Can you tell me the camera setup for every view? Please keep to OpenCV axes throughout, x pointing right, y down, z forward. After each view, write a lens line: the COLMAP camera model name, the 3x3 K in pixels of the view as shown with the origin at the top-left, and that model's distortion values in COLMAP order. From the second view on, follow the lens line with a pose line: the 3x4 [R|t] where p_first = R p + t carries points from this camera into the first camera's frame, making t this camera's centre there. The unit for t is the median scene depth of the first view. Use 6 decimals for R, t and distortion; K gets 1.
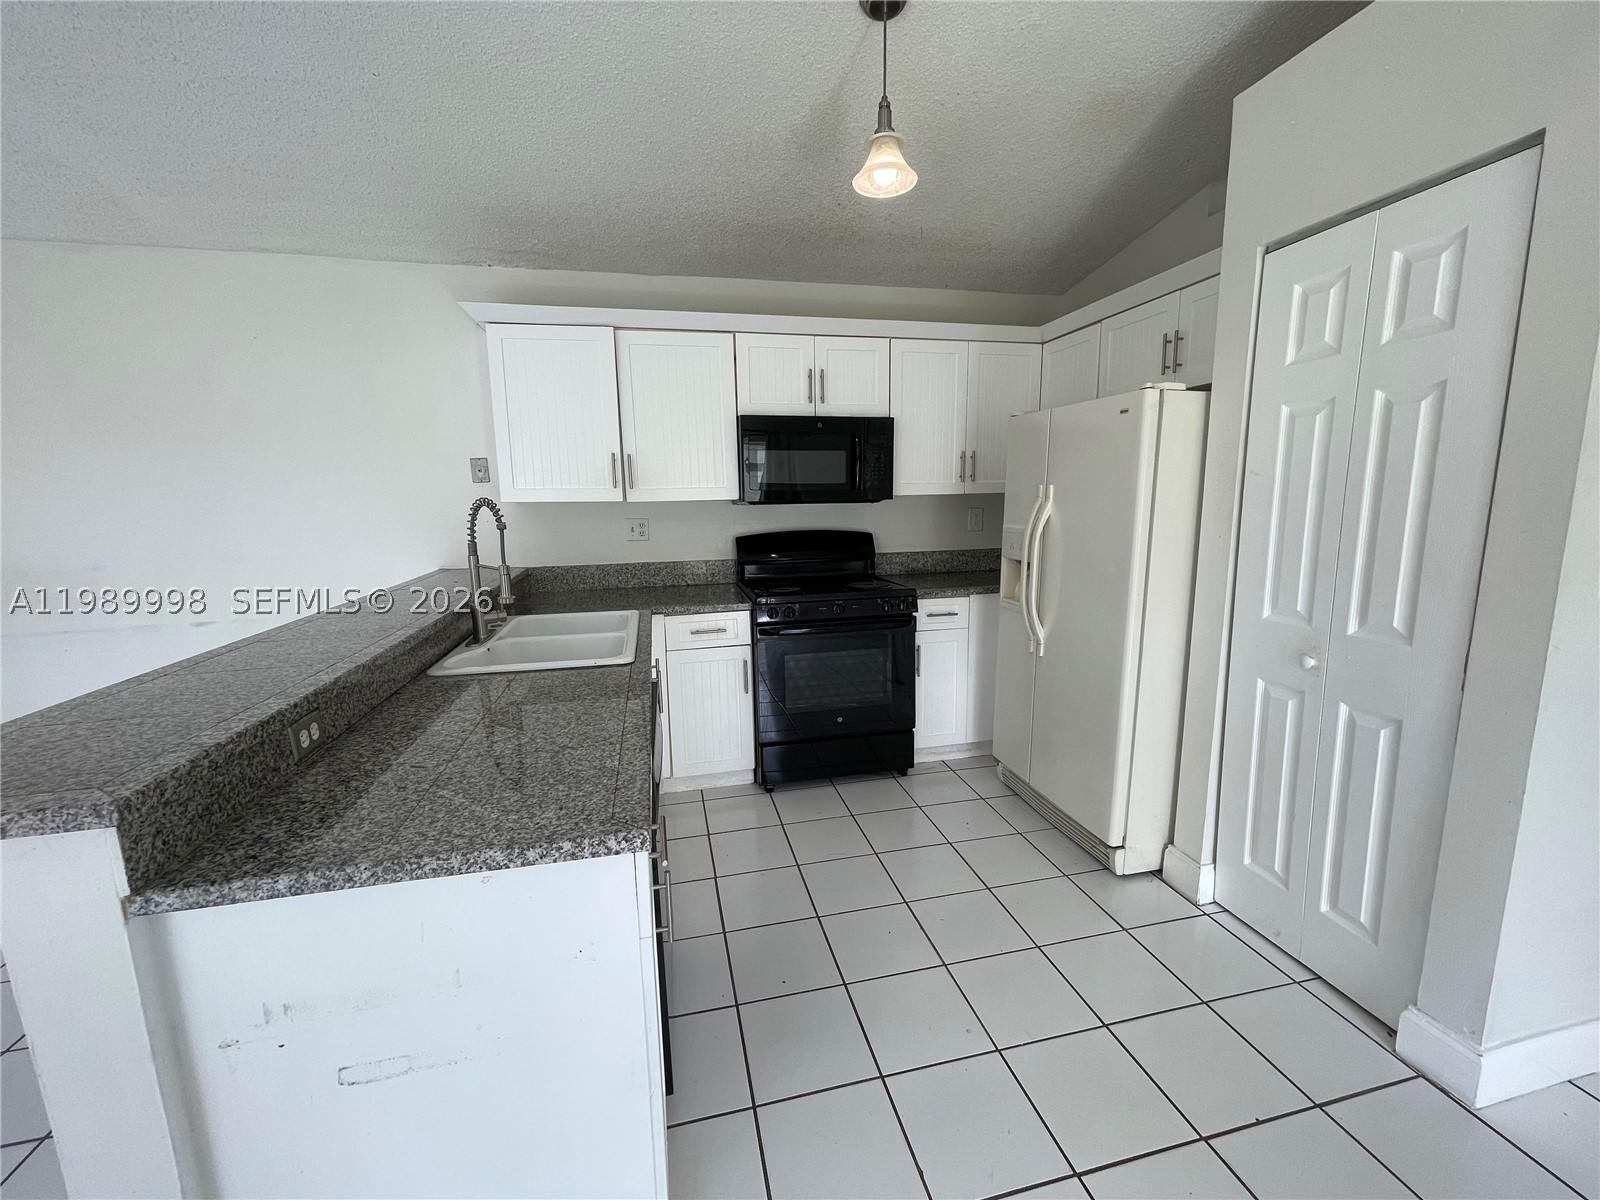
lens RADIAL K [[647.4, 0, 806.7], [0, 647.4, 599.6], [0, 0, 1]] dist [-0.000163, 0.000000]
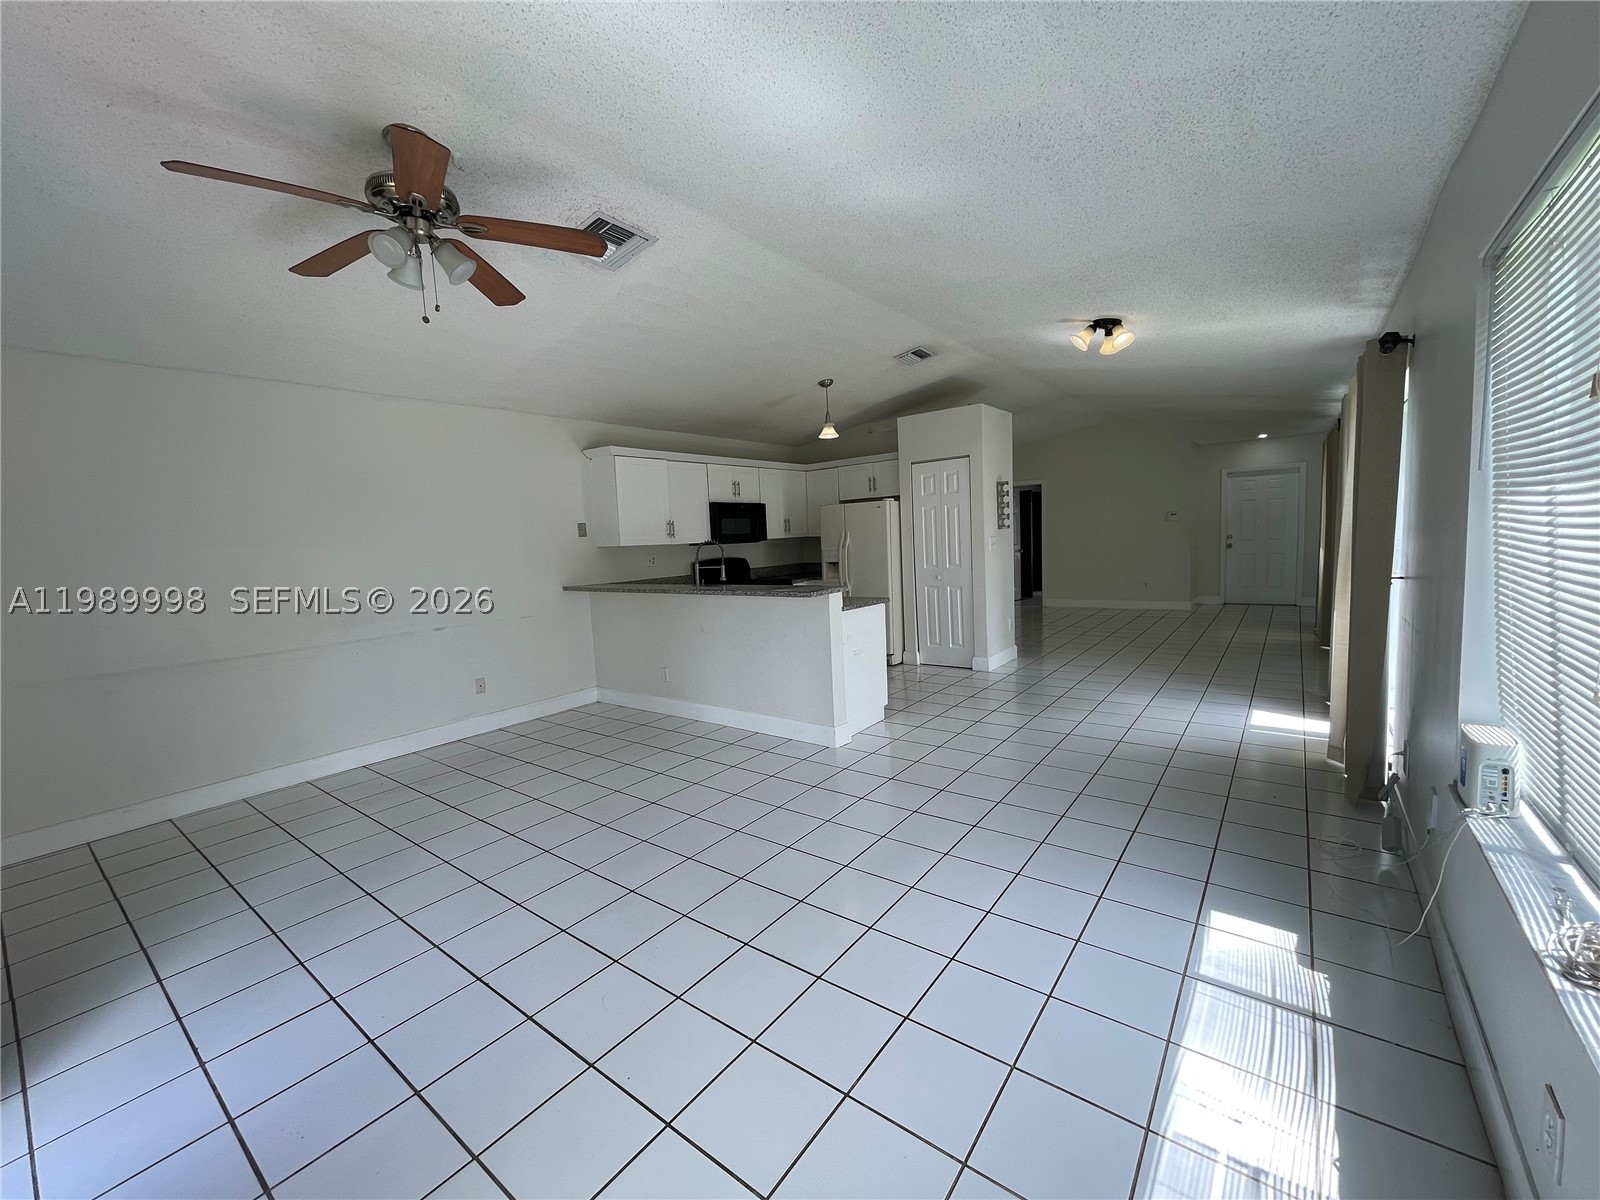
lens RADIAL K [[647.4, 0, 806.7], [0, 647.4, 599.6], [0, 0, 1]] dist [-0.000163, 0.000000]
pose [[0.768896, -0.082948, 0.633970, -1.302687], [0.138092, 0.989690, -0.037992, 0.157579], [-0.624283, 0.116758, 0.772424, -0.817293]]
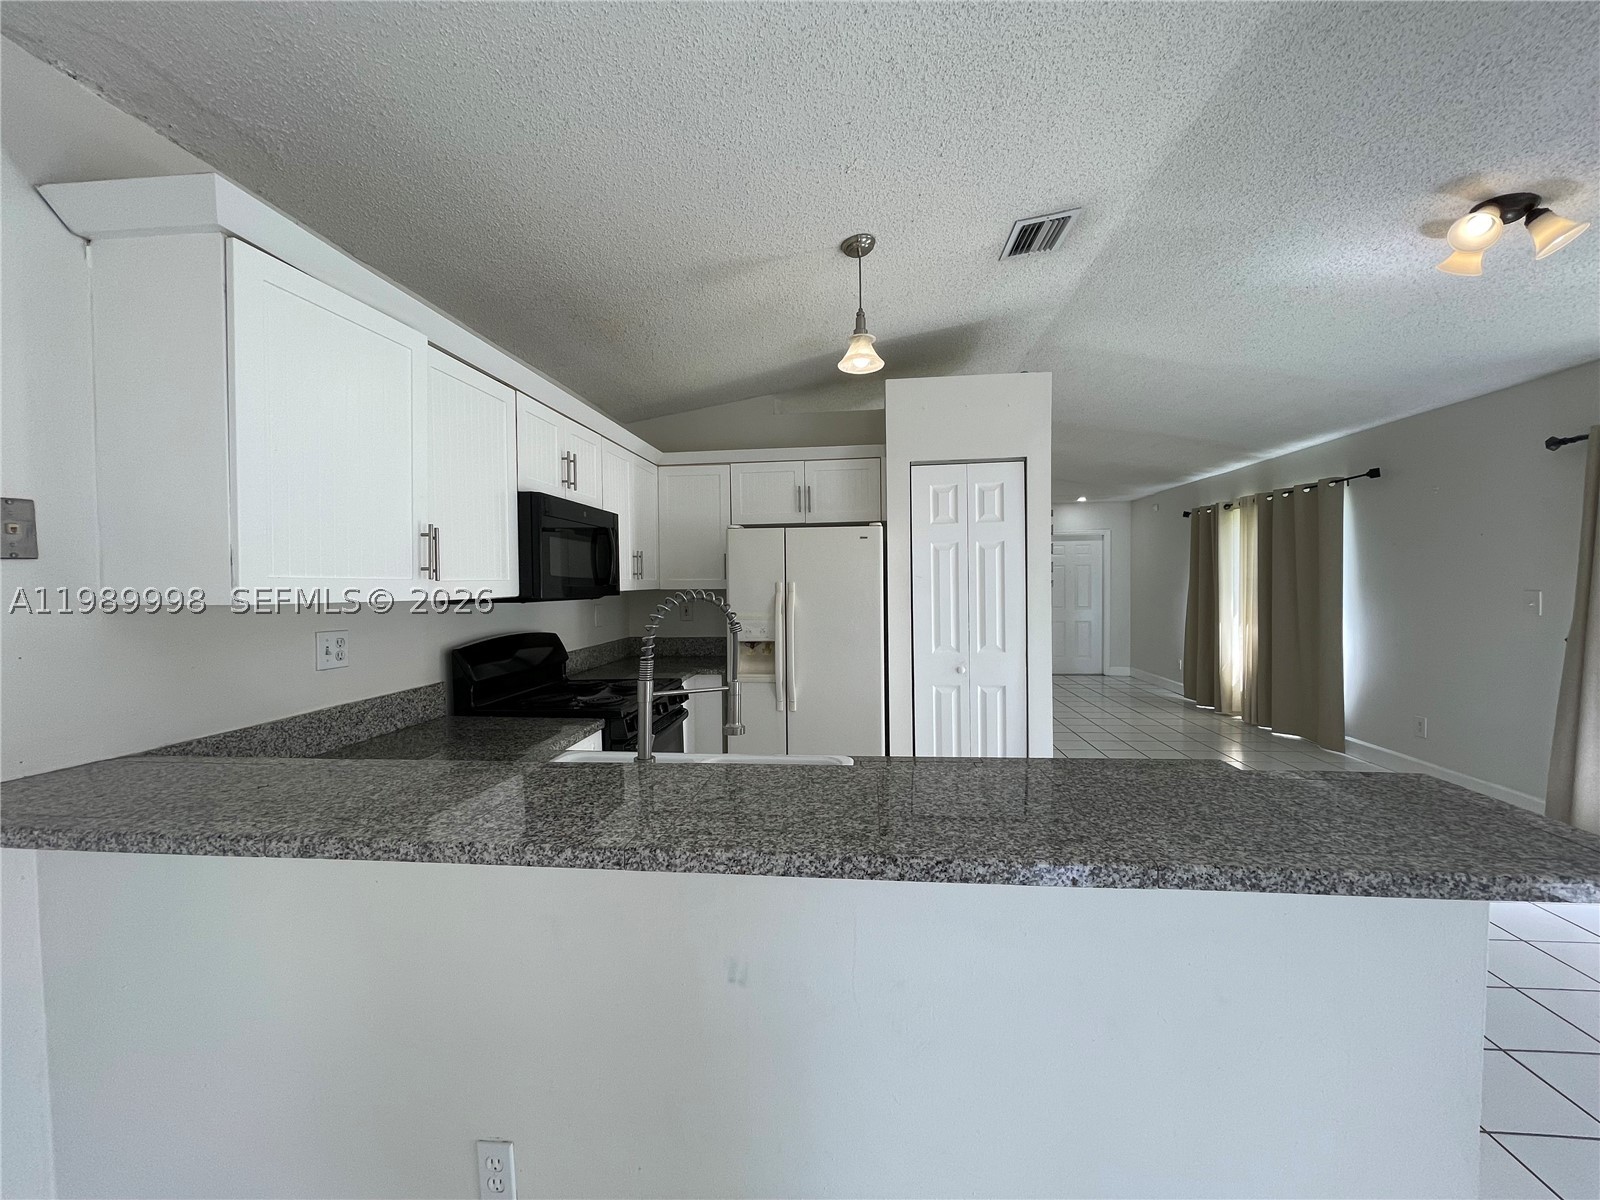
lens RADIAL K [[647.4, 0, 806.7], [0, 647.4, 599.6], [0, 0, 1]] dist [-0.000163, 0.000000]
pose [[0.326949, -0.013494, 0.944946, -0.797628], [0.159745, 0.986299, -0.041187, -0.071812], [-0.931443, 0.164416, 0.324625, 0.477358]]
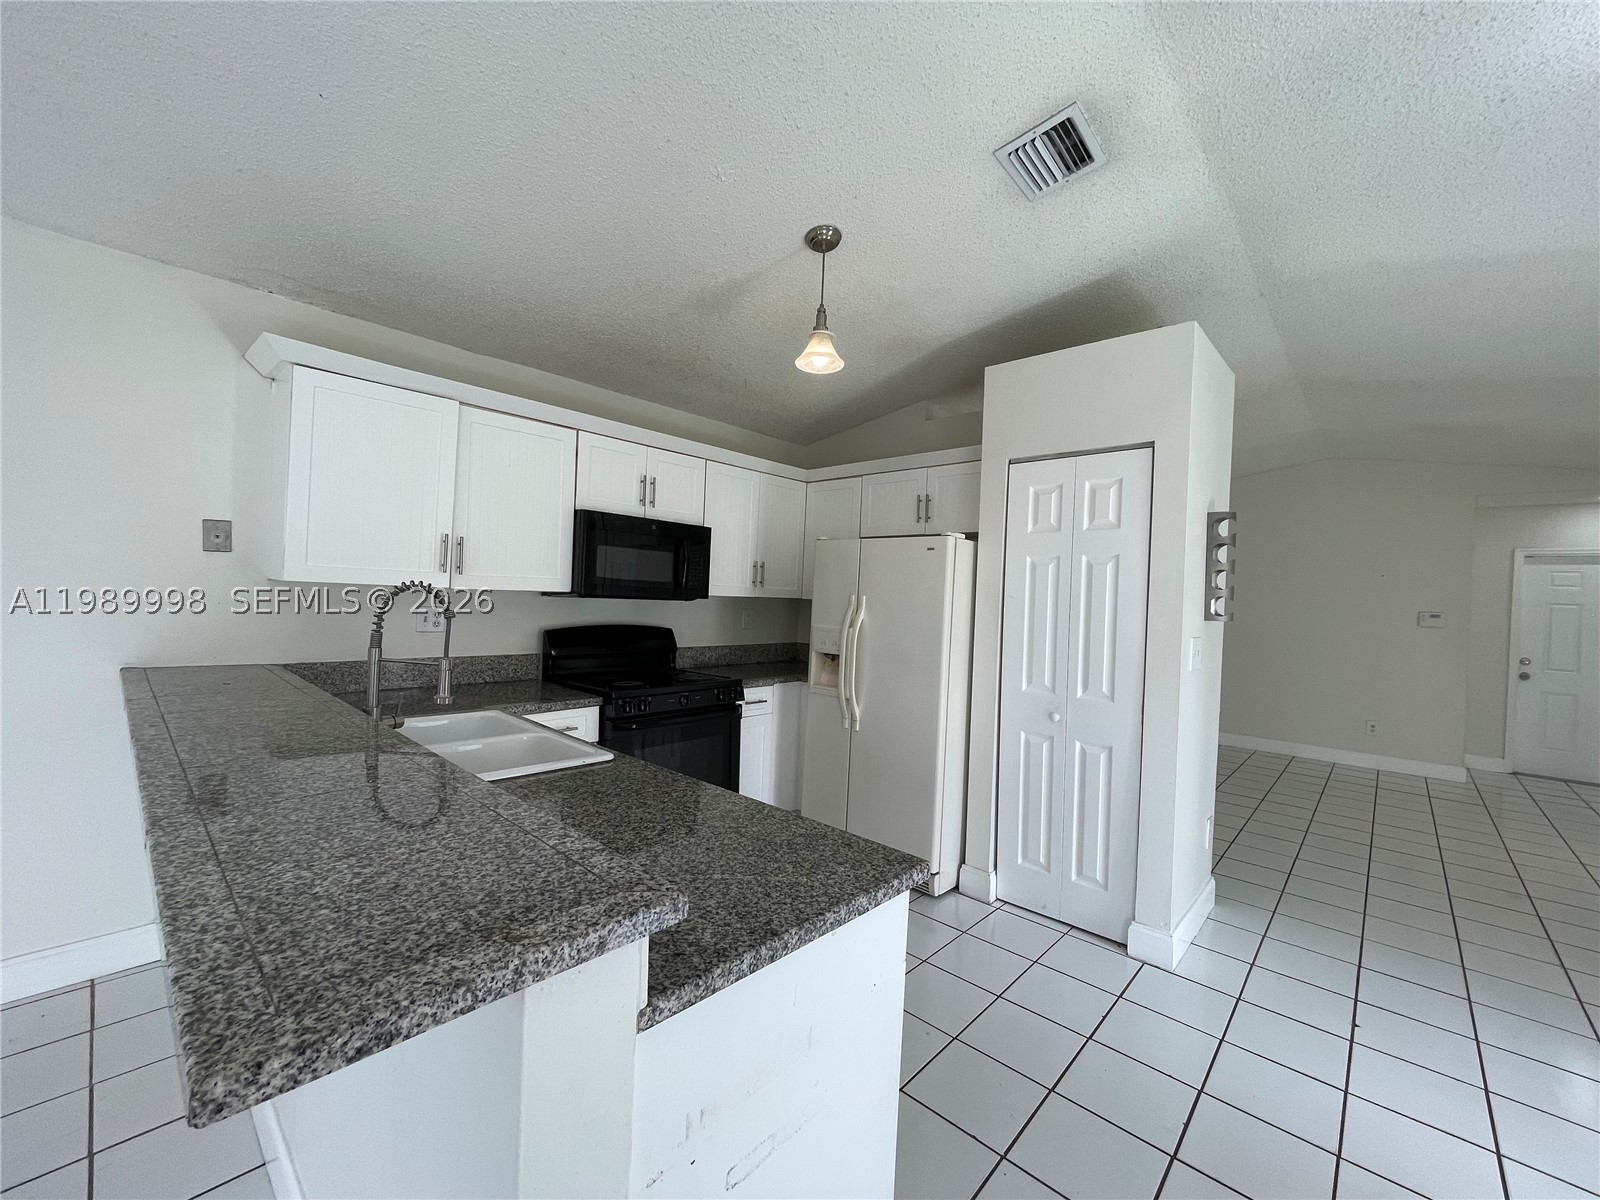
lens RADIAL K [[647.4, 0, 806.7], [0, 647.4, 599.6], [0, 0, 1]] dist [-0.000163, 0.000000]
pose [[0.824768, 0.046389, 0.563565, -0.398128], [0.037240, 0.990010, -0.135992, 0.002563], [-0.564243, 0.133149, 0.814801, 0.007431]]
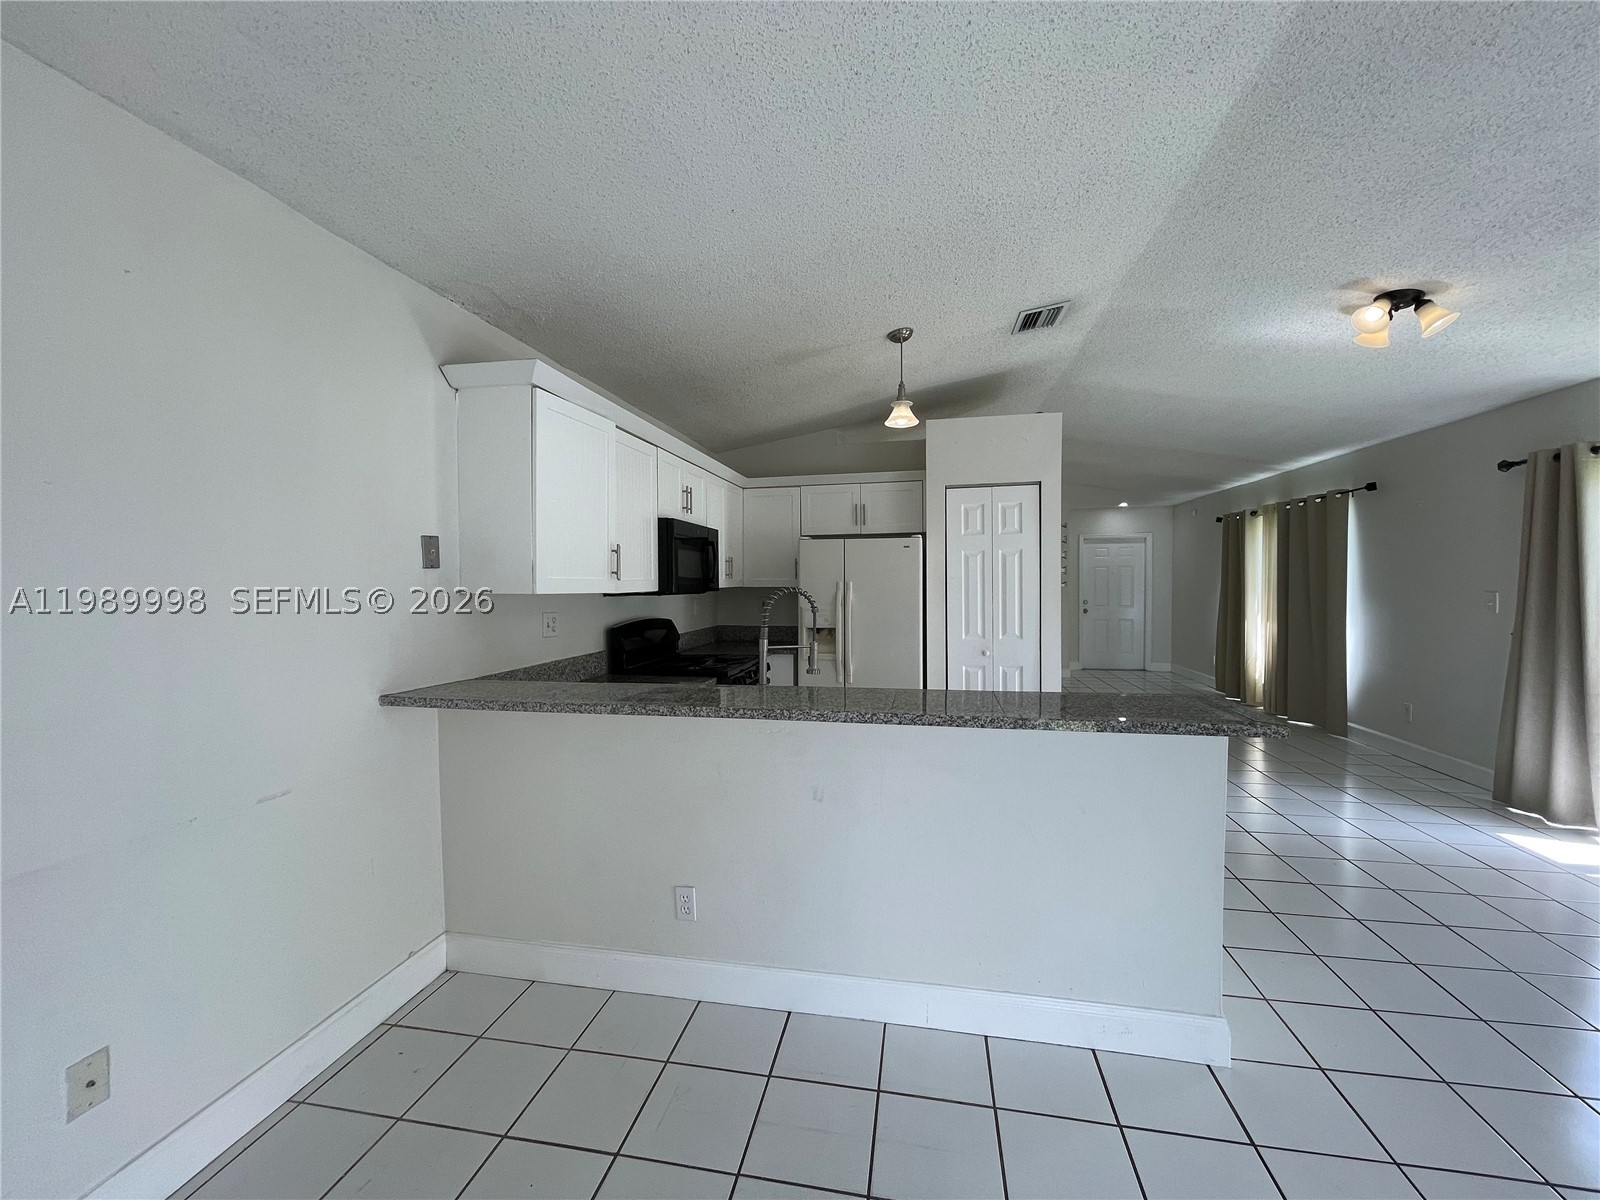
lens RADIAL K [[647.4, 0, 806.7], [0, 647.4, 599.6], [0, 0, 1]] dist [-0.000163, 0.000000]
pose [[0.410211, -0.012821, 0.911901, -1.109422], [0.148499, 0.987496, -0.052917, -0.049922], [-0.899820, 0.157123, 0.406985, 0.362515]]
